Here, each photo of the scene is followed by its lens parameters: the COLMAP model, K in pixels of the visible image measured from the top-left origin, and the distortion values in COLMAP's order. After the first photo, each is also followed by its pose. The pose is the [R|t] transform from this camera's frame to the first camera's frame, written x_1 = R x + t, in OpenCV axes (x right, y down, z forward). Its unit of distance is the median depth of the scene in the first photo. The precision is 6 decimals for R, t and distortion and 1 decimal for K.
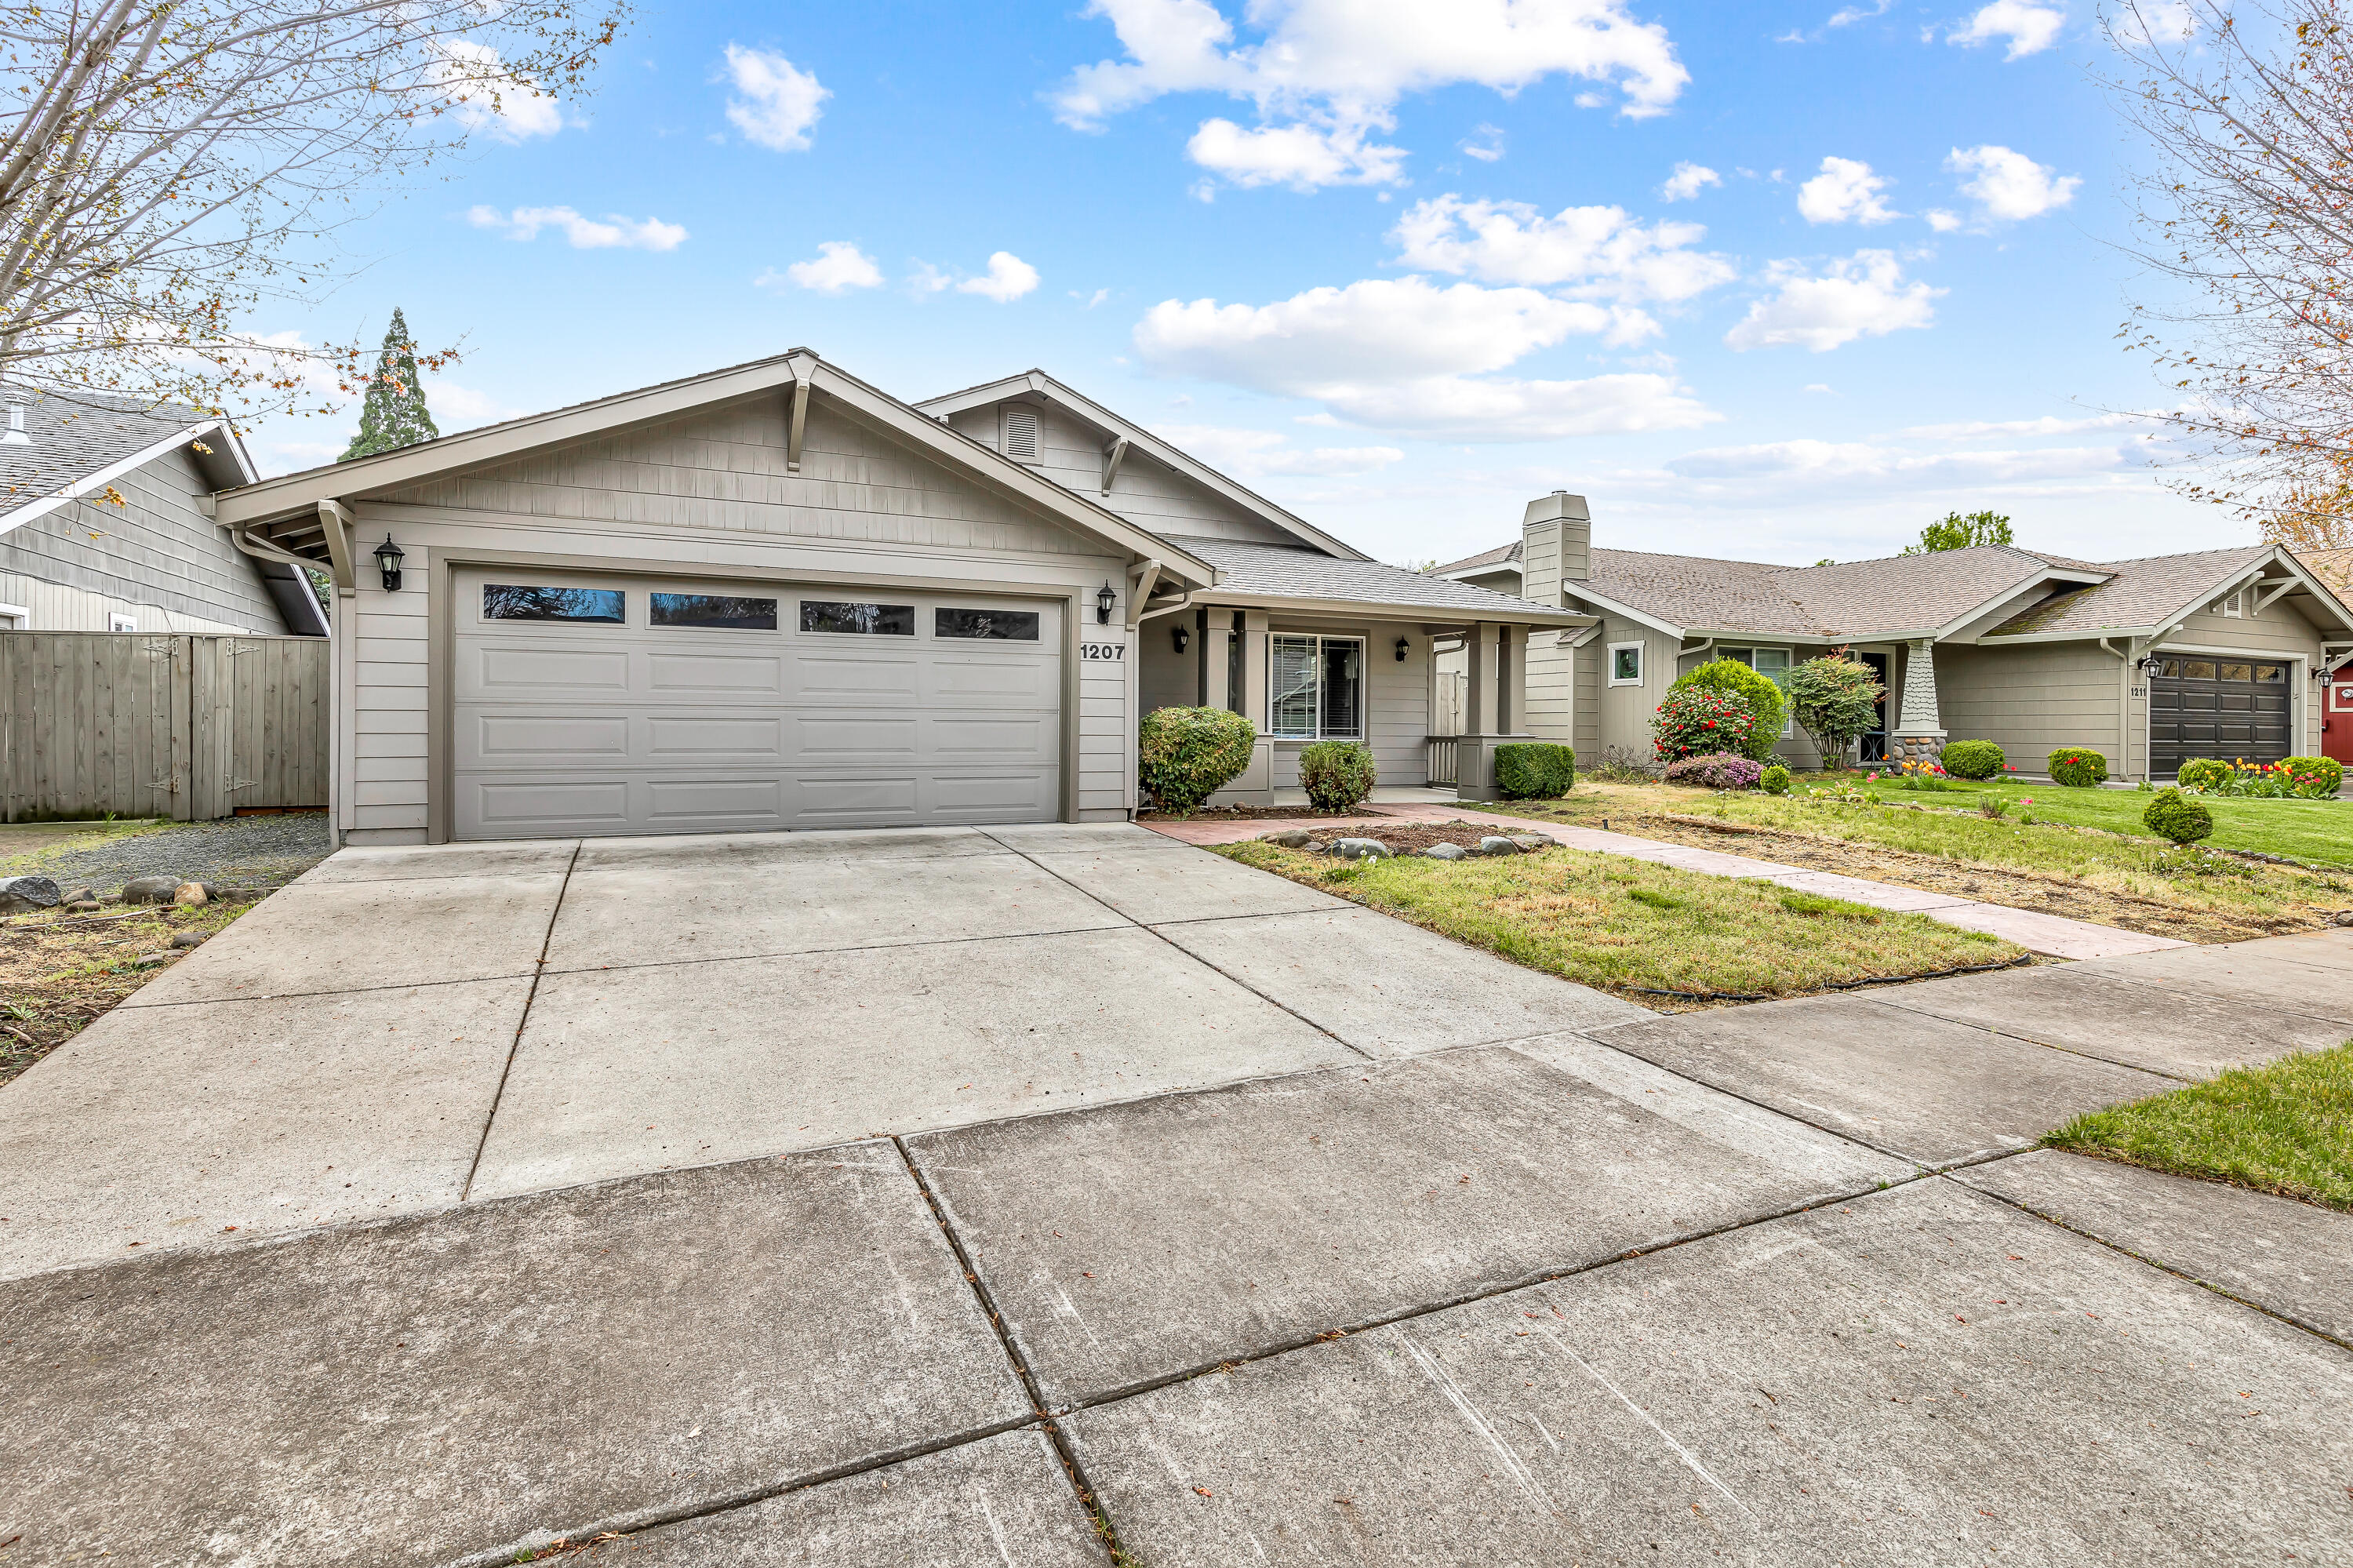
lens RADIAL K [[1061.9, 0, 1171.3], [0, 1061.9, 752.5], [0, 0, 1]] dist [0.015220, -0.000599]
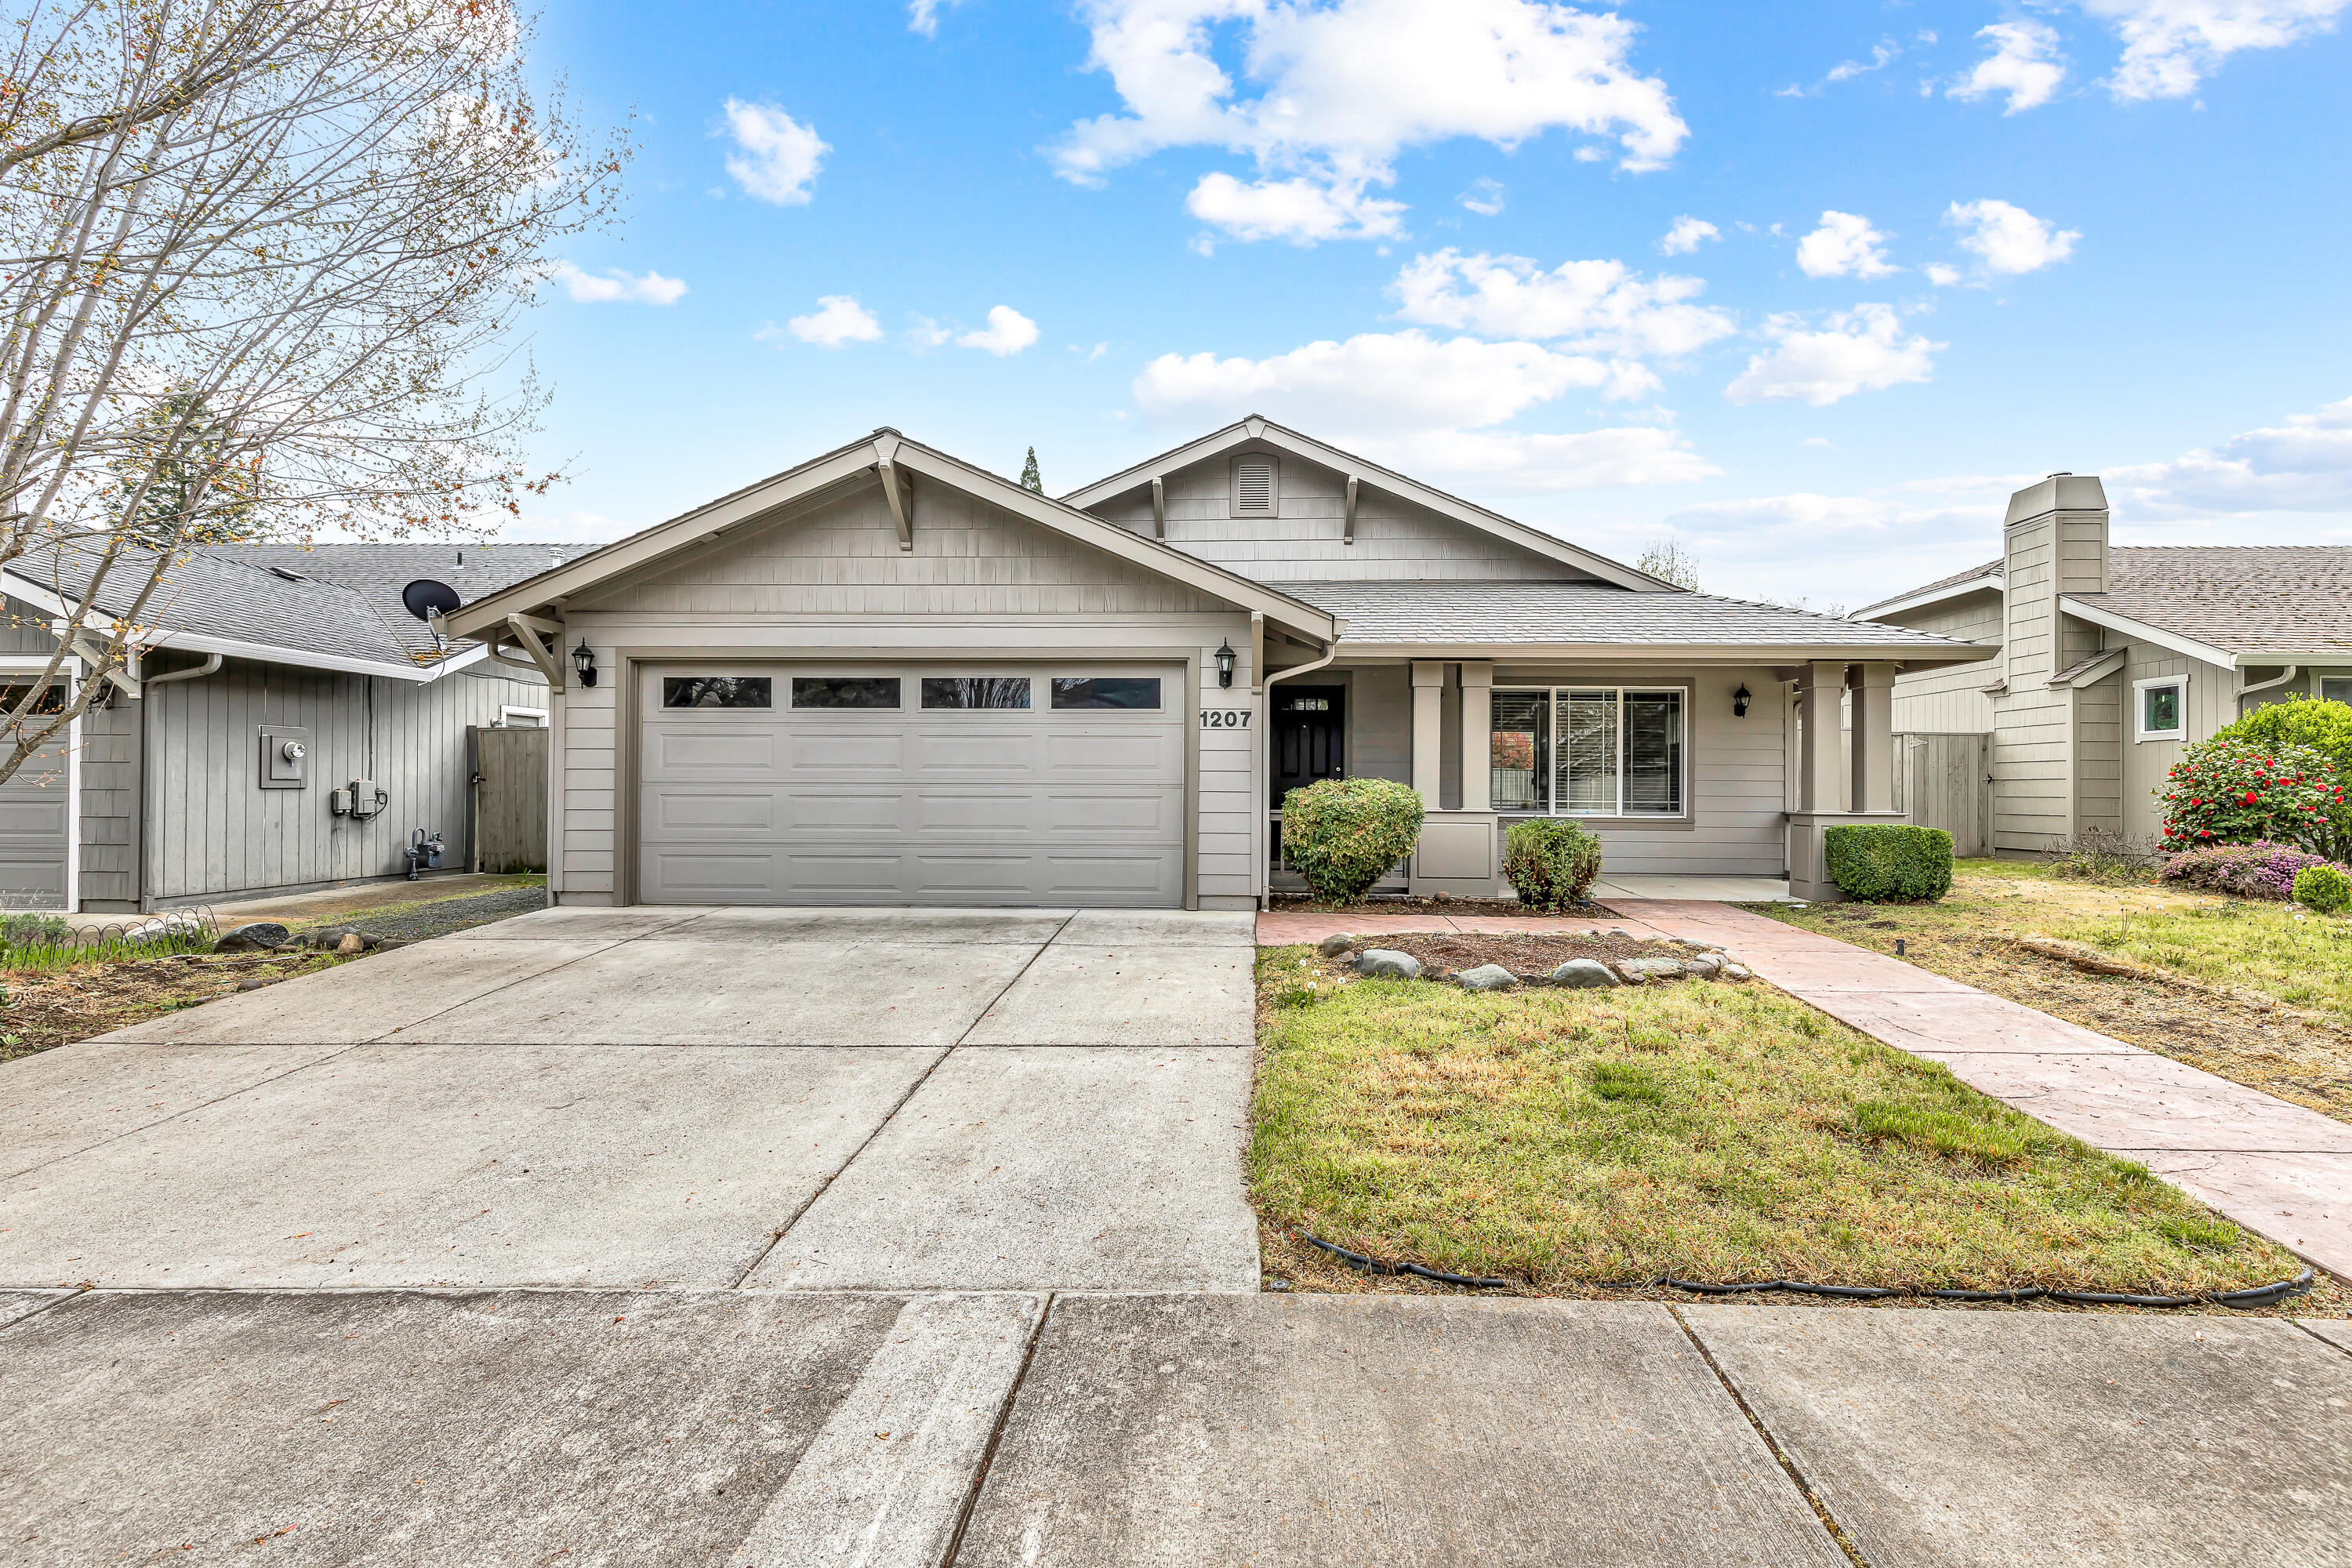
lens RADIAL K [[1078.1, 0, 1179.9], [0, 1078.1, 806.8], [0, 0, 1]] dist [0.010359, -0.000219]
pose [[0.906041, 0.003924, -0.423173, 0.283585], [-0.009079, 0.999907, -0.010166, -0.011852], [0.423094, 0.013053, 0.905992, 0.167168]]
